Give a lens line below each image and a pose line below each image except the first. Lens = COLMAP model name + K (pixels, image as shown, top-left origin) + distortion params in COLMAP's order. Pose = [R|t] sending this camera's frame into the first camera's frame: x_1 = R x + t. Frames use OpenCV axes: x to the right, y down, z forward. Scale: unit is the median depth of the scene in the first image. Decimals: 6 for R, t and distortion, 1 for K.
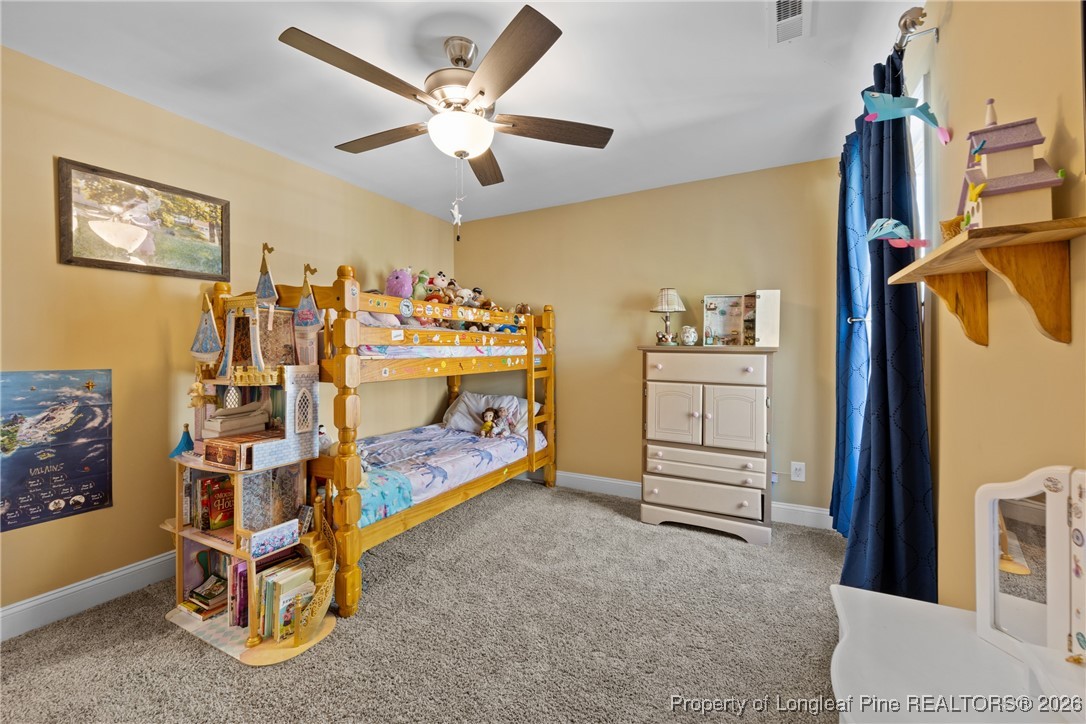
lens RADIAL K [[411.6, 0, 543.0], [0, 411.6, 362.0], [0, 0, 1]] dist [0.000106, -0.000047]
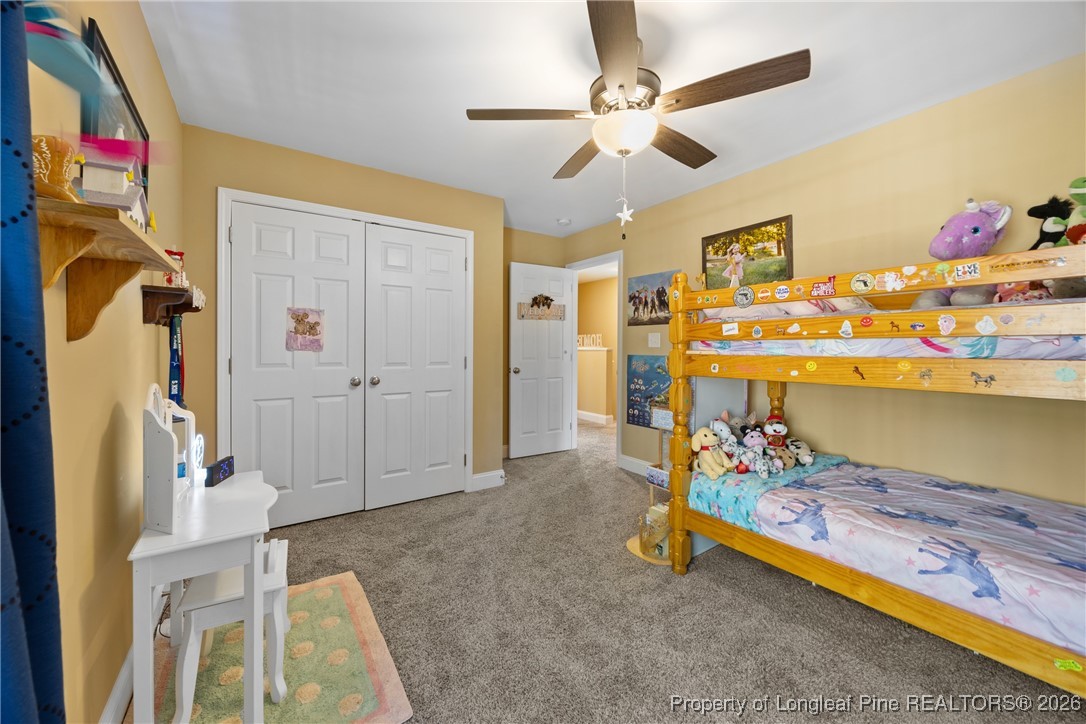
lens RADIAL K [[411.6, 0, 543.0], [0, 411.6, 362.0], [0, 0, 1]] dist [0.000106, -0.000047]
pose [[-0.445471, 0.034969, -0.894613, 0.594288], [-0.024536, 0.998385, 0.051243, -0.026466], [0.894960, 0.044777, -0.443894, 0.943160]]
